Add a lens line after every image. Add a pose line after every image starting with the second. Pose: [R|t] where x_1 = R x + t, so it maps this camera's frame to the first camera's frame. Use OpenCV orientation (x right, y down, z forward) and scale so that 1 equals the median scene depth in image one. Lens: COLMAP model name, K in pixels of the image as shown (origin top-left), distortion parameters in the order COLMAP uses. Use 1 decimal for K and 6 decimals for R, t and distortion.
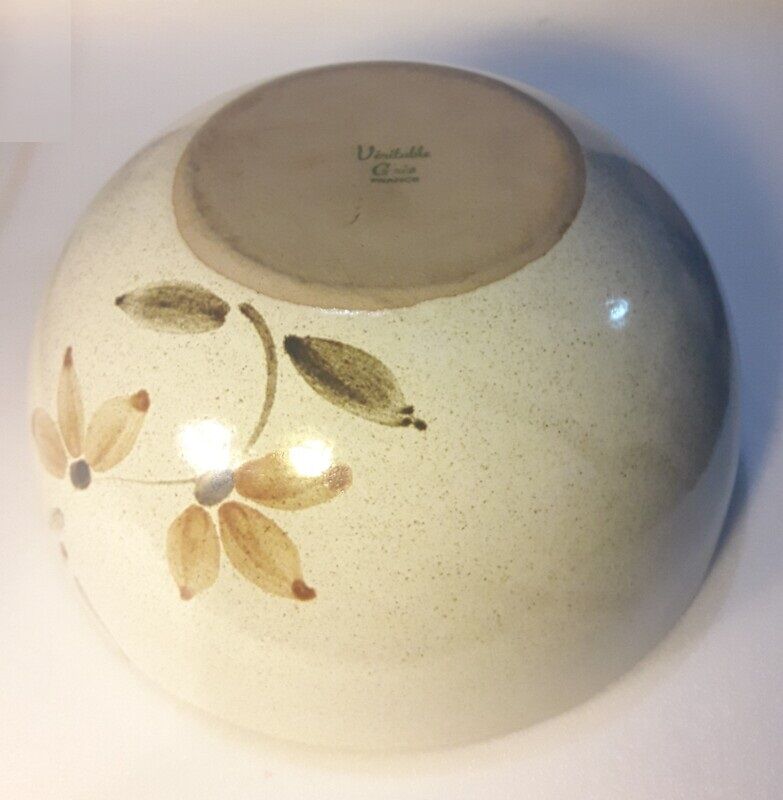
lens RADIAL K [[888.9, 0, 393.6], [0, 888.9, 350.1], [0, 0, 1]] dist [0.248359, 0.002006]
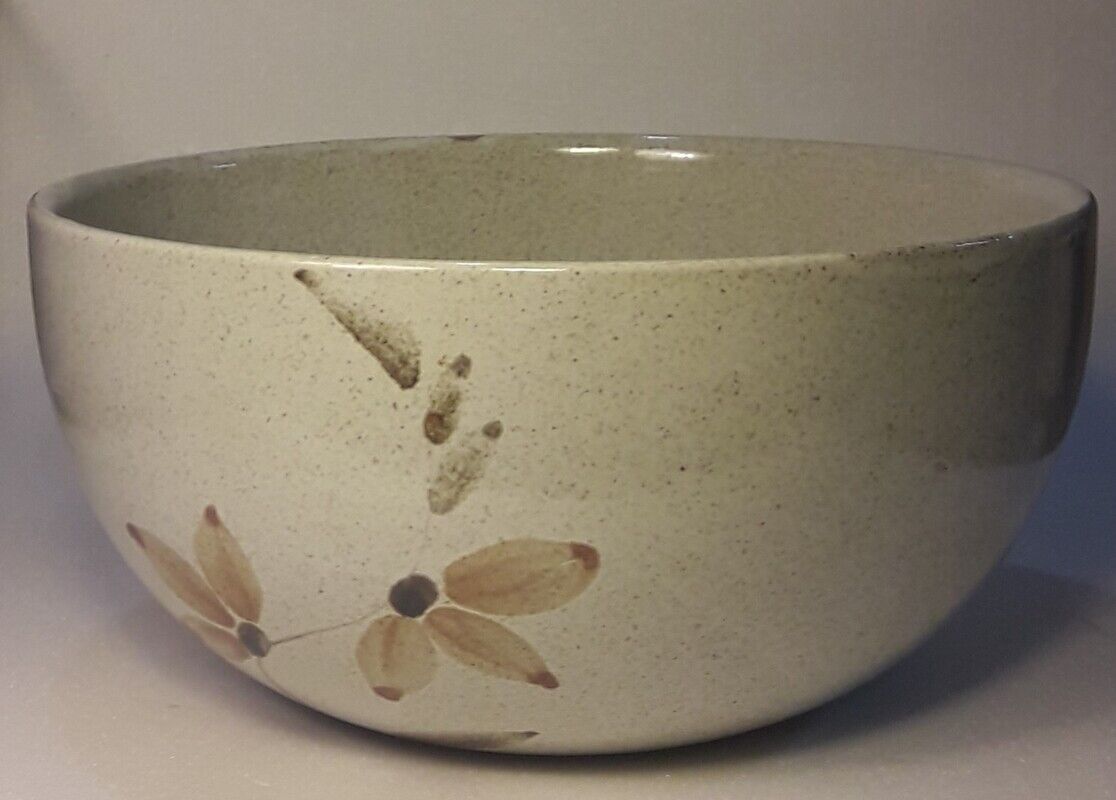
lens RADIAL K [[2367.7, 0, 518.4], [0, 2367.7, 212.4], [0, 0, 1]] dist [0.310279, -0.211876]
pose [[-0.439019, -0.128035, 0.889308, -2.178694], [-0.637150, -0.653503, -0.408624, 1.135108], [0.633484, -0.746016, 0.205323, 0.986001]]
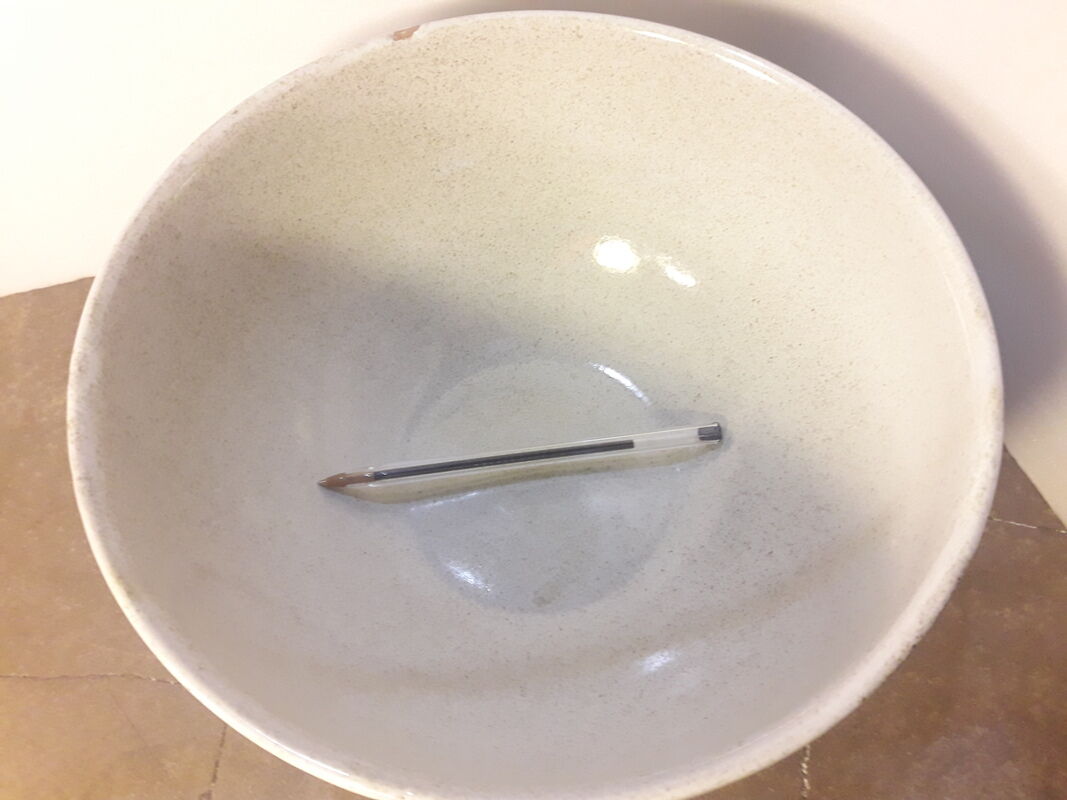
lens RADIAL K [[882.5, 0, 537.4], [0, 882.5, 419.3], [0, 0, 1]] dist [0.094109, -0.341262]
pose [[-0.585773, -0.722605, 0.367032, -0.472225], [-0.569126, 0.044319, -0.821055, 0.973892], [0.577032, -0.689839, -0.437214, 1.904027]]
